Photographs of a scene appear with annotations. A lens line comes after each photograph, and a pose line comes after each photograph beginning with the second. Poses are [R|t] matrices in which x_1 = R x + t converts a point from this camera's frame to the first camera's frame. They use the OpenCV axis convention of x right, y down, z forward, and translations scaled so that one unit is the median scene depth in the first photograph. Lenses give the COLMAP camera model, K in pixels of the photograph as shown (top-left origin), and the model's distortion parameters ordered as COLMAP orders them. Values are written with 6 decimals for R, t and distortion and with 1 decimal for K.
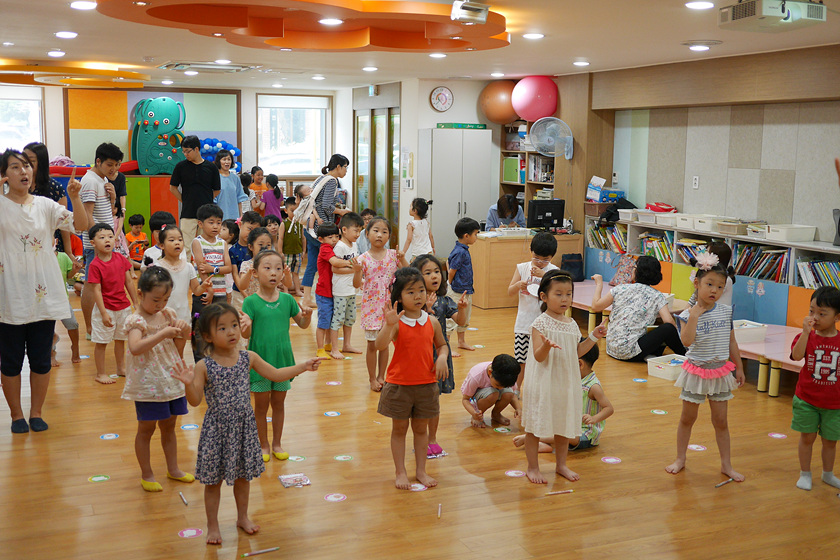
lens RADIAL K [[951.1, 0, 416.6], [0, 951.1, 280.8], [0, 0, 1]] dist [-0.003097, 0.000000]
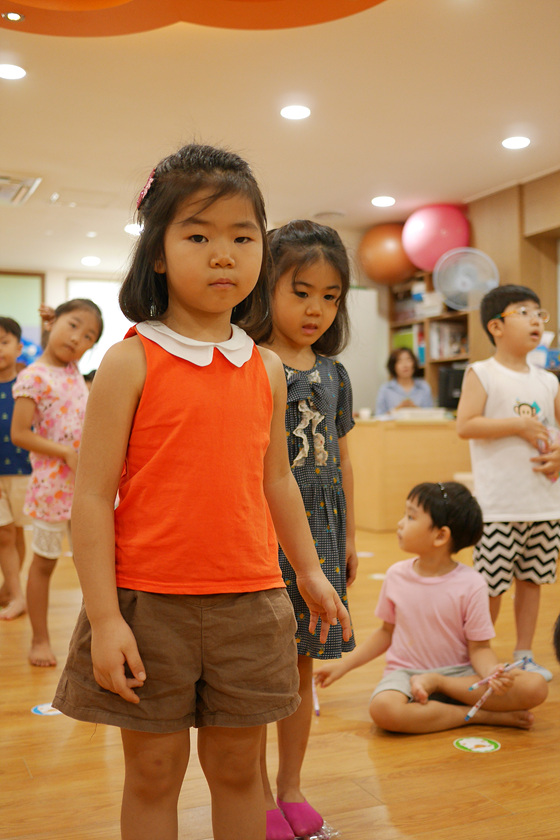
lens RADIAL K [[951.1, 0, 279.7], [0, 951.1, 419.7], [0, 0, 1]] dist [-0.003097, 0.000000]
pose [[0.999781, -0.020313, -0.004958, 0.007584], [0.019366, 0.988992, -0.146699, 0.040786], [0.007883, 0.146571, 0.989169, 0.297067]]
